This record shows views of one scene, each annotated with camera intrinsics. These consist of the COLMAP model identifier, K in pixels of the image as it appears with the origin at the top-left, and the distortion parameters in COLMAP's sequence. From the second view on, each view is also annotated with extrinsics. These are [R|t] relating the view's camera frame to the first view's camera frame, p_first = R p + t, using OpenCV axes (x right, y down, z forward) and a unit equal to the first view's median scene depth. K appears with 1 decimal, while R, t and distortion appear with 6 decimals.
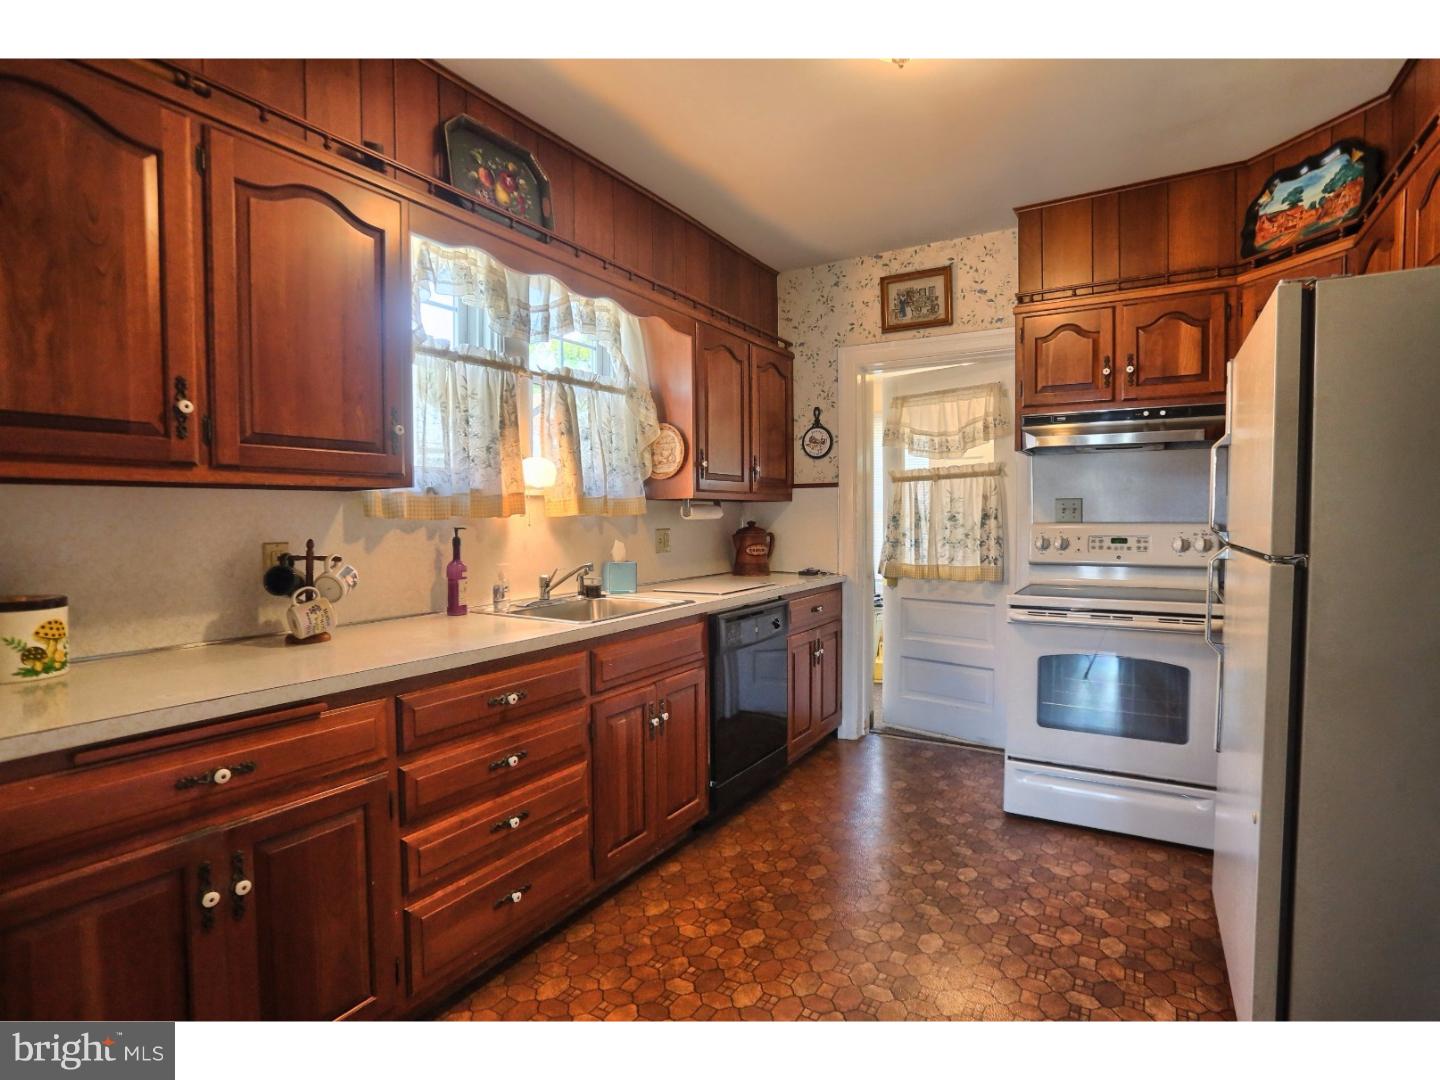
lens RADIAL K [[712.6, 0, 718.6], [0, 712.6, 538.5], [0, 0, 1]] dist [-0.046689, 0.018191]
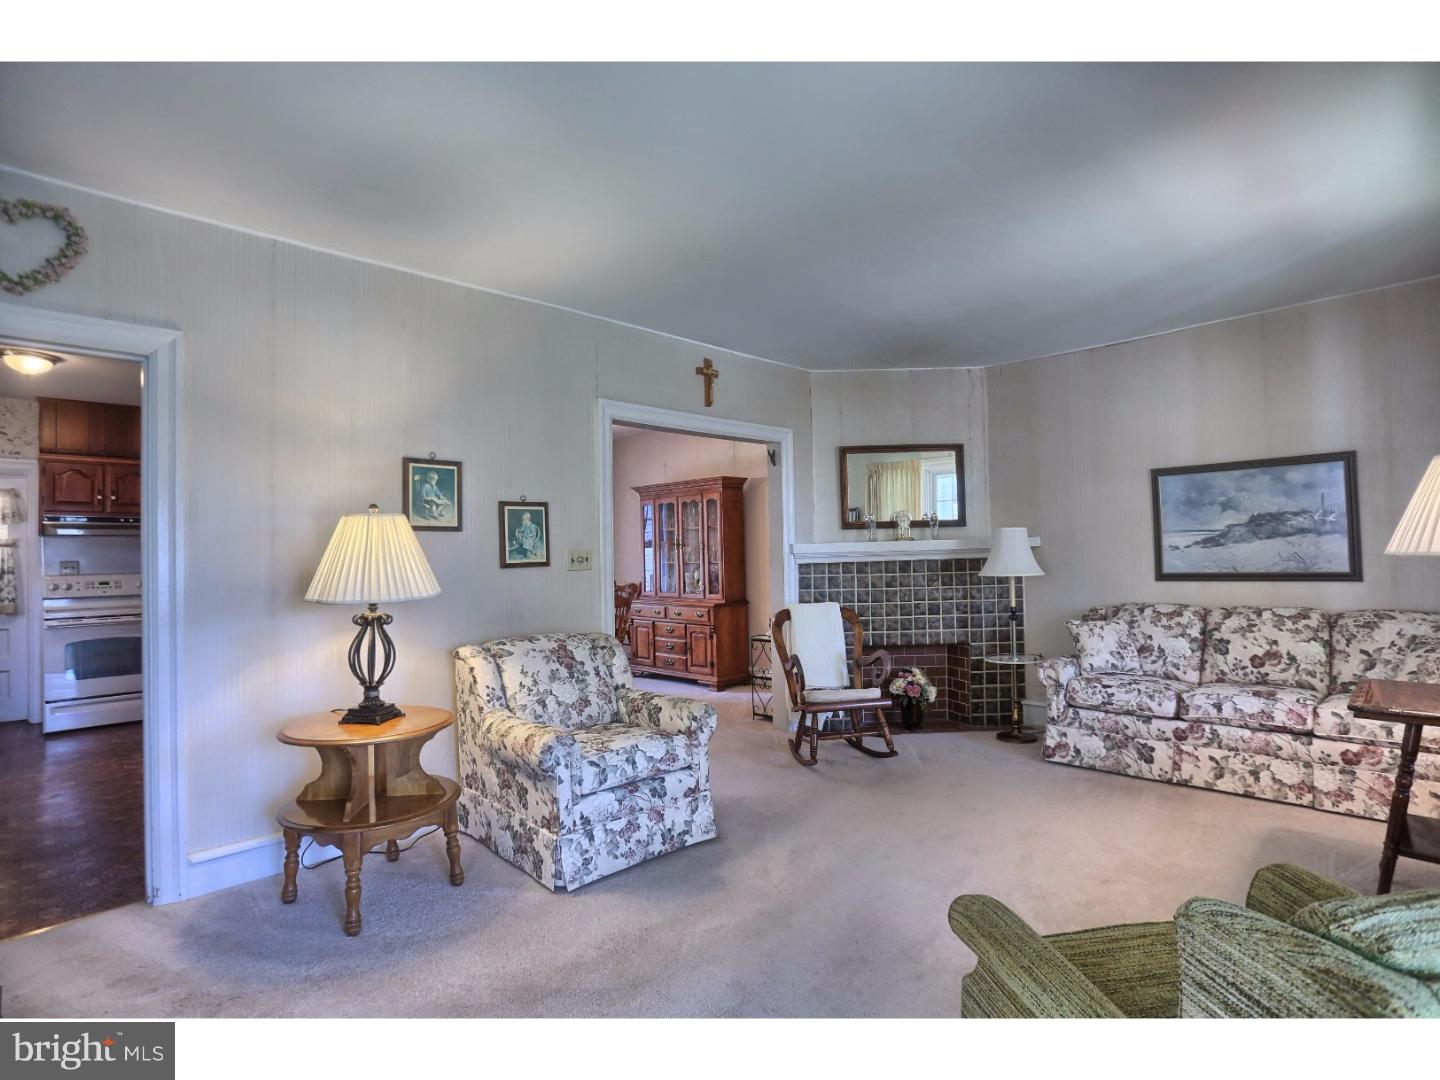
lens RADIAL K [[731.3, 0, 727.3], [0, 731.3, 535.5], [0, 0, 1]] dist [-0.051287, 0.020699]
pose [[0.252463, 0.023298, 0.967326, -0.864152], [0.051796, 0.997951, -0.037554, 0.033498], [-0.966219, 0.059585, 0.250739, -1.111008]]
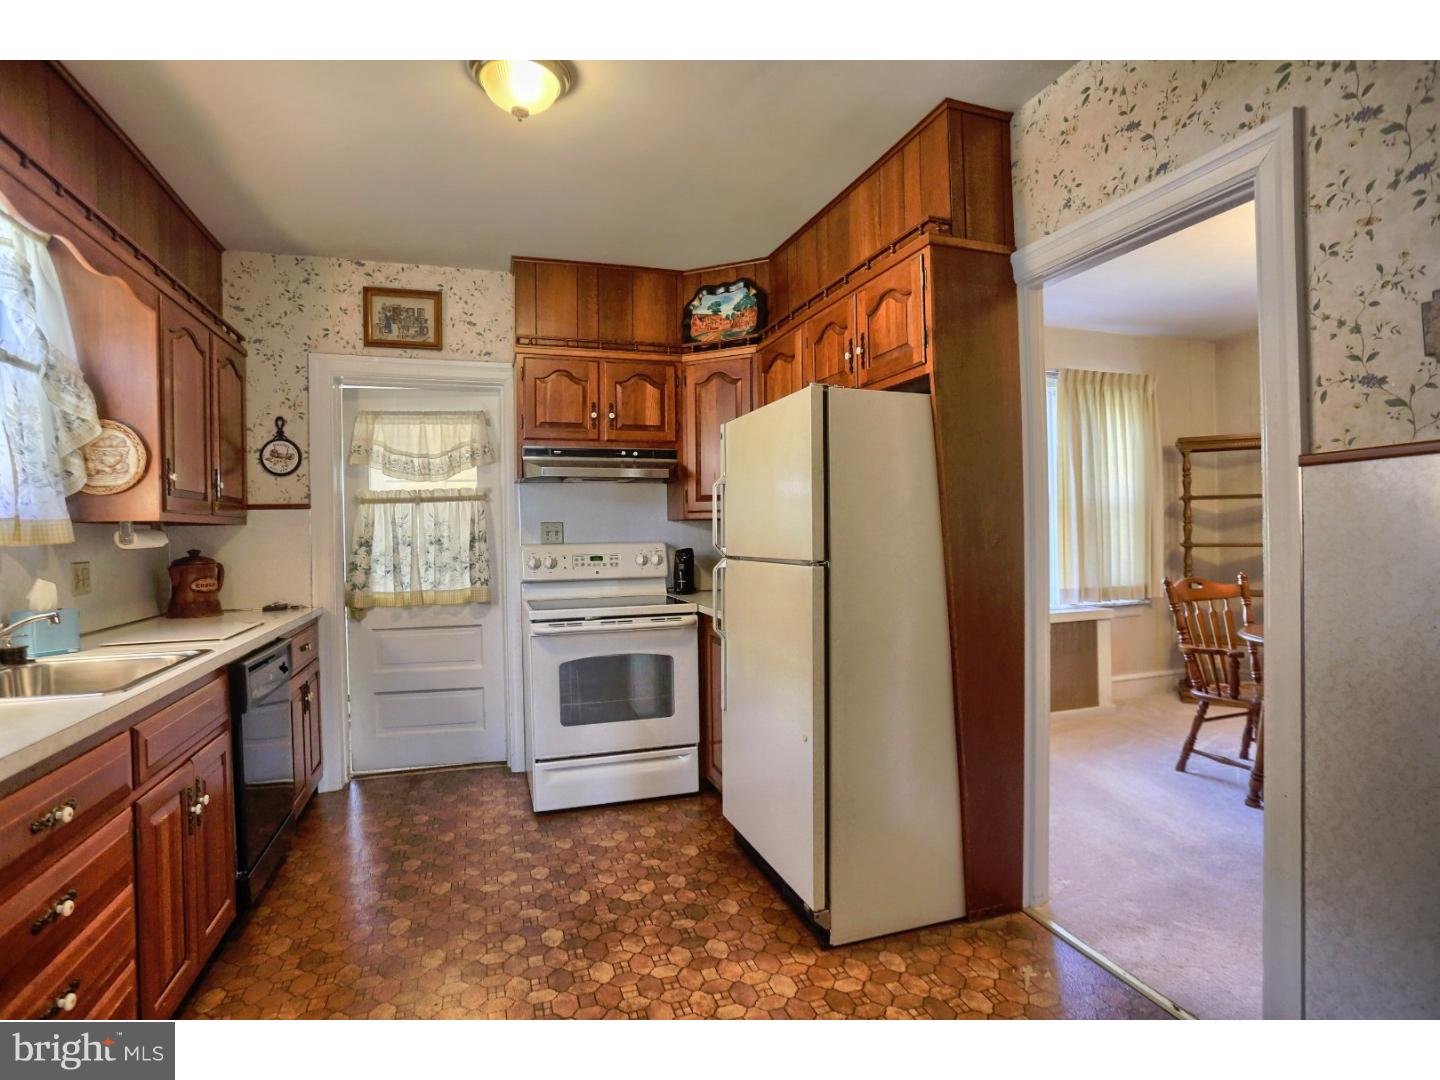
lens RADIAL K [[731.3, 0, 714.3], [0, 731.3, 537.5], [0, 0, 1]] dist [-0.051287, 0.020699]
pose [[0.660619, -0.010102, 0.750653, -0.219582], [0.037000, 0.999132, -0.019116, -0.001122], [-0.749809, 0.040403, 0.660420, 0.041068]]
